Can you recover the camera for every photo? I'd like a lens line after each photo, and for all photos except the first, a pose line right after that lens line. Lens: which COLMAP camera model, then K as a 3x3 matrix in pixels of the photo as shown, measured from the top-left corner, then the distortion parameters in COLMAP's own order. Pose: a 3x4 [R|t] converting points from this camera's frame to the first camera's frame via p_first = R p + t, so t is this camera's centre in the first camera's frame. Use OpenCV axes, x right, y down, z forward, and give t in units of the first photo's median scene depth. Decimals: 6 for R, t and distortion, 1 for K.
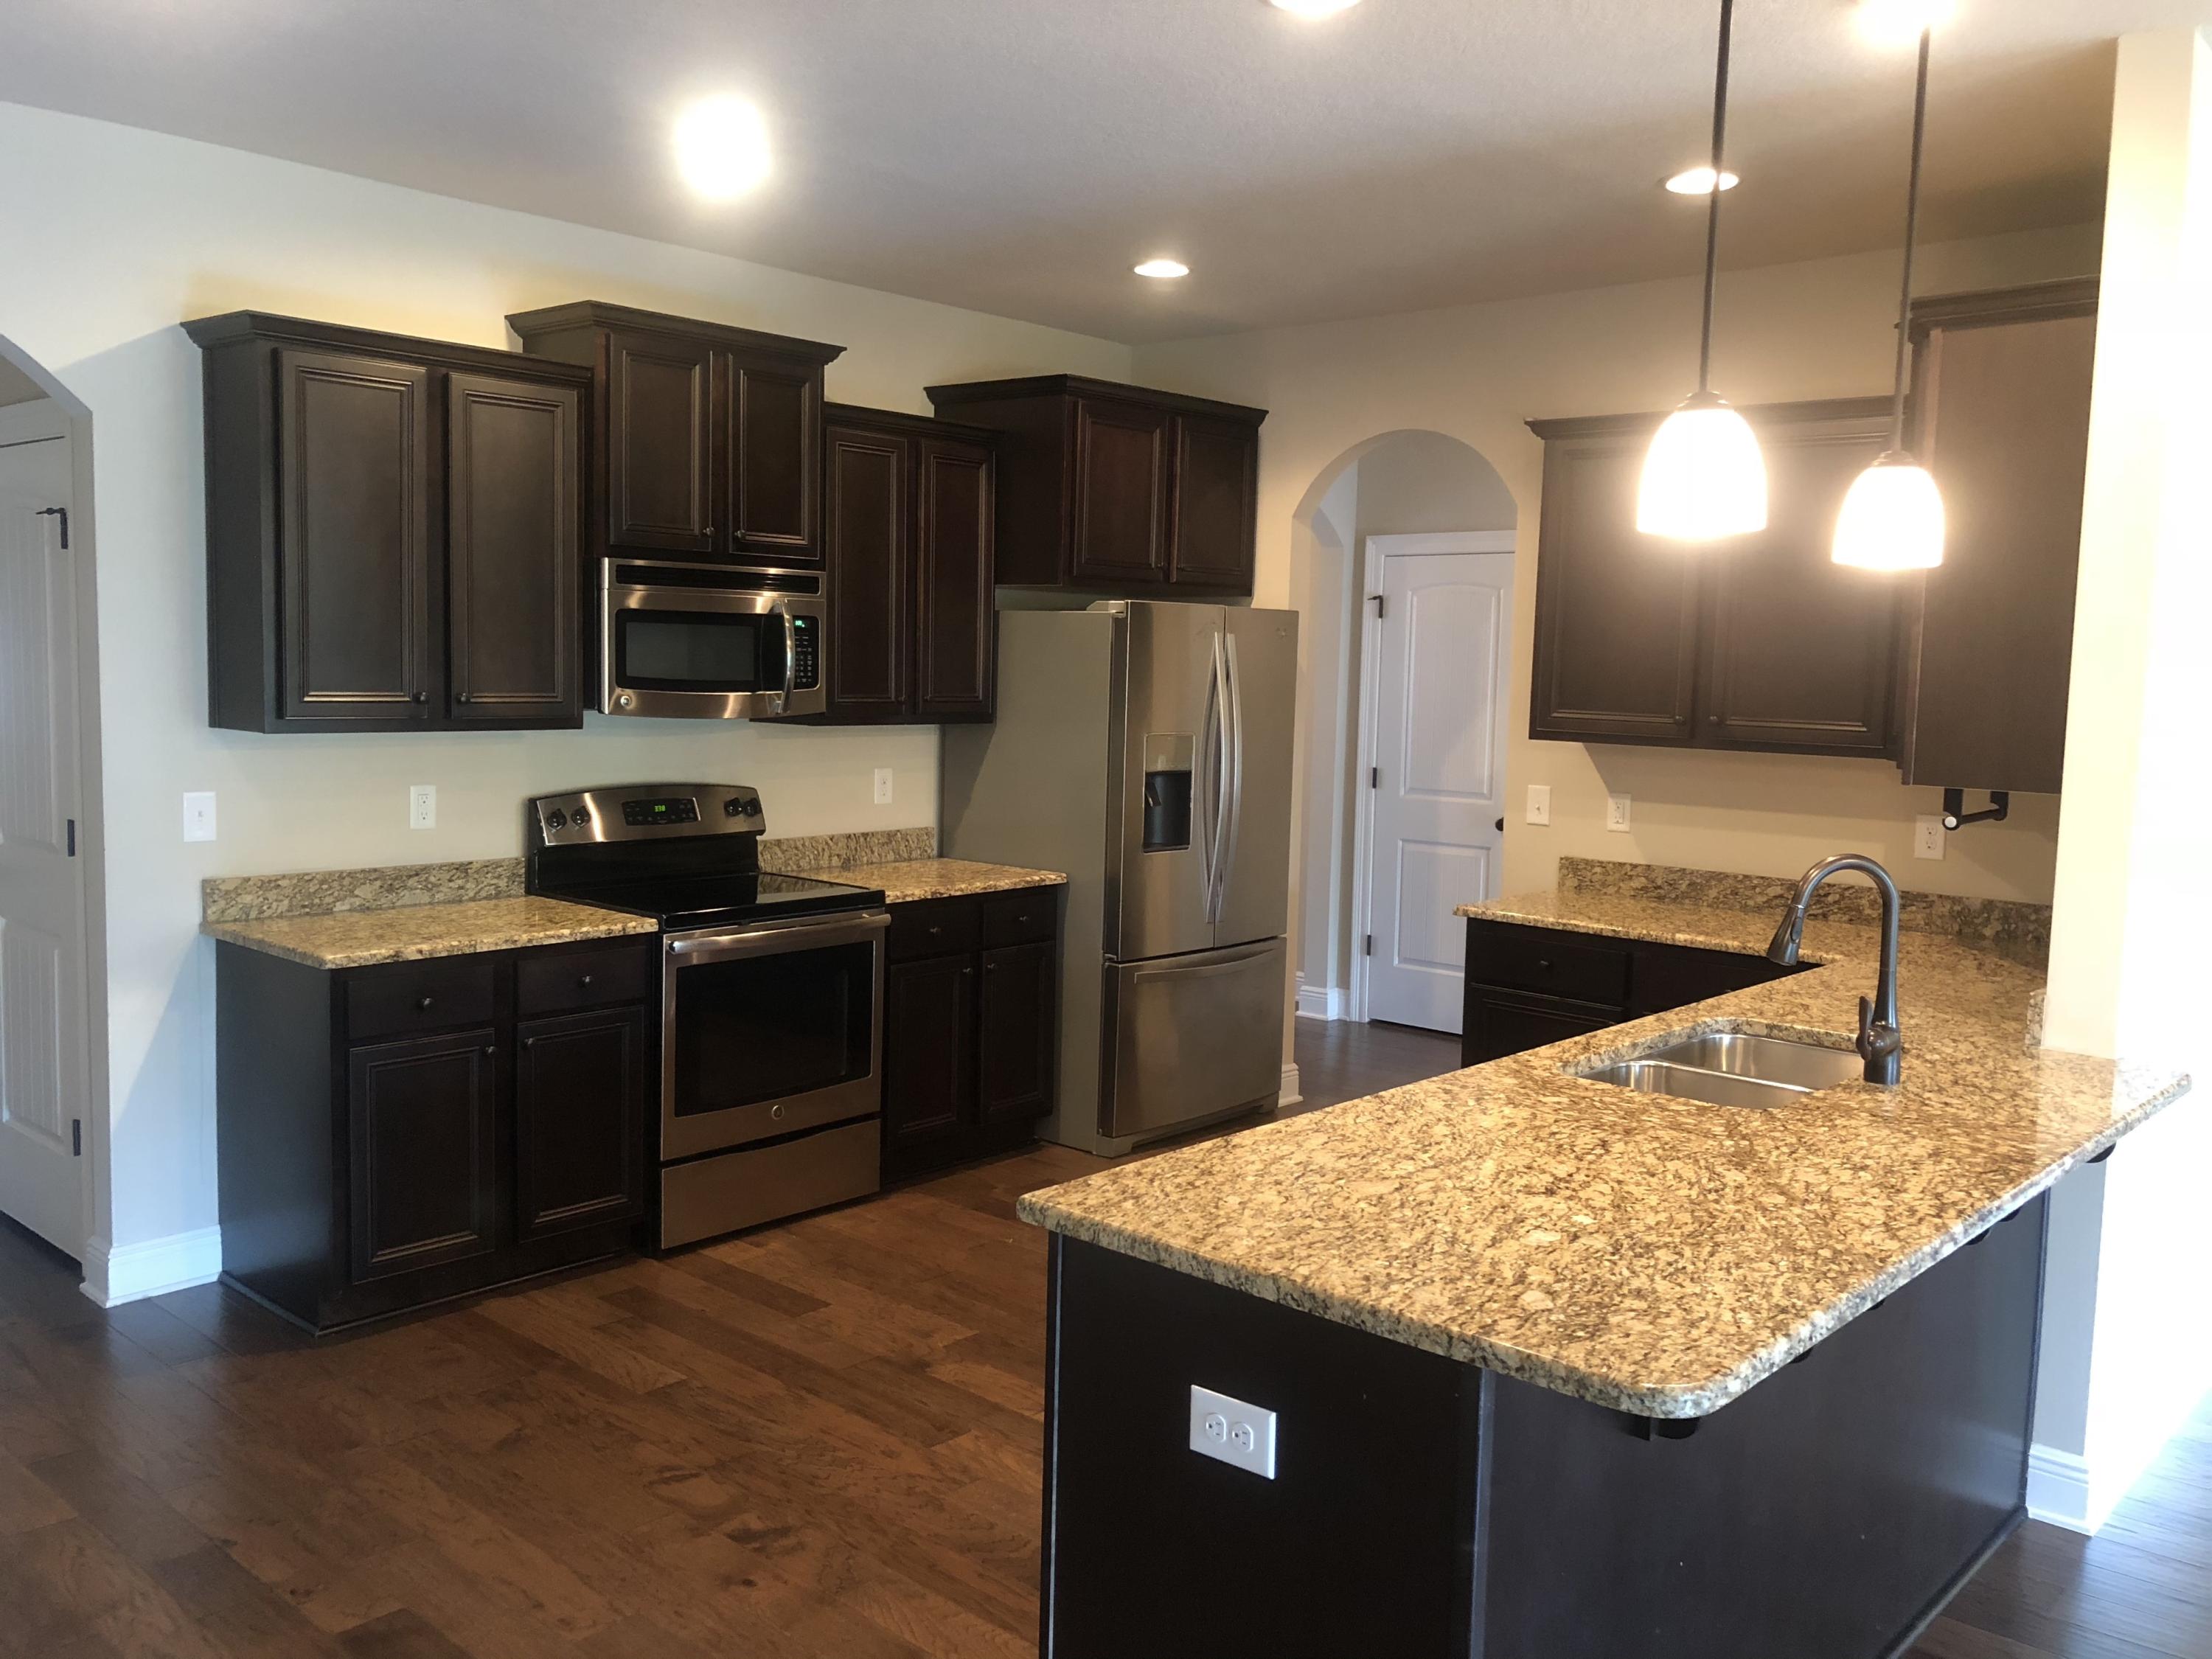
lens RADIAL K [[1814.2, 0, 1108.7], [0, 1814.2, 829.9], [0, 0, 1]] dist [0.005082, -0.004527]
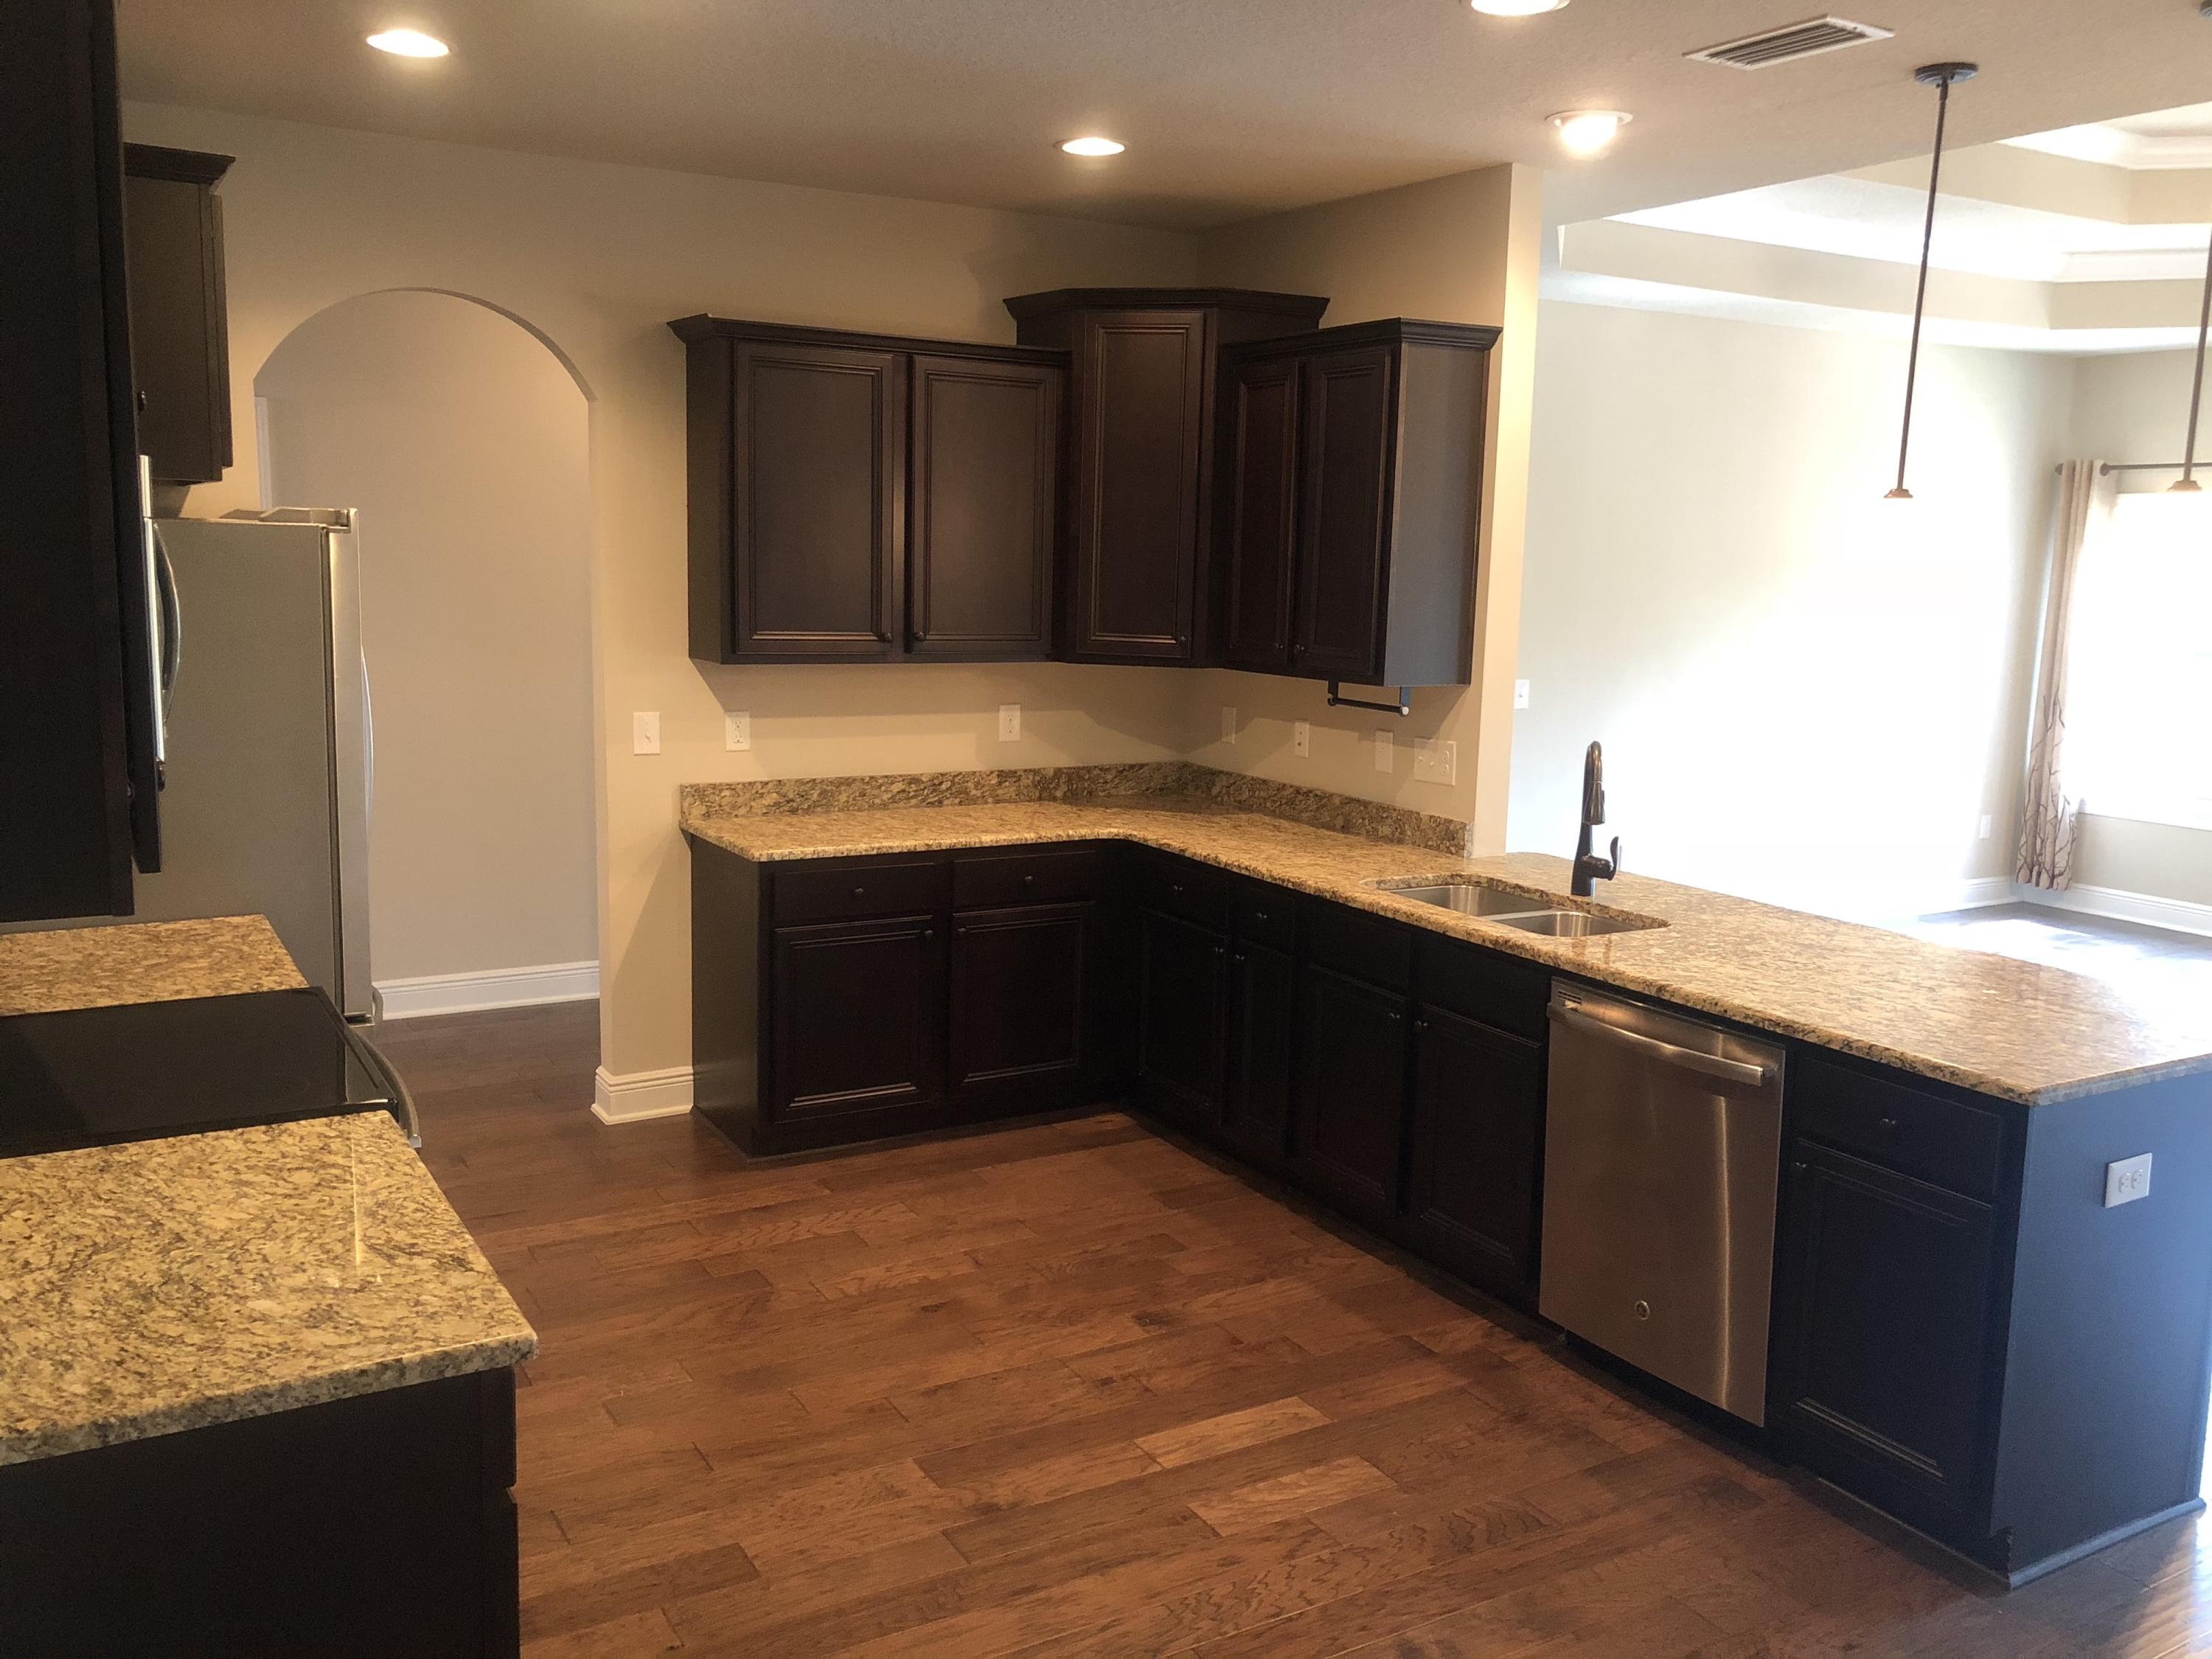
lens RADIAL K [[1814.2, 0, 1105.7], [0, 1814.2, 827.0], [0, 0, 1]] dist [0.005082, -0.004527]
pose [[0.310259, -0.163146, 0.936548, -0.606331], [0.075287, 0.986287, 0.146869, -0.091315], [-0.947666, 0.024942, 0.318287, 0.522381]]
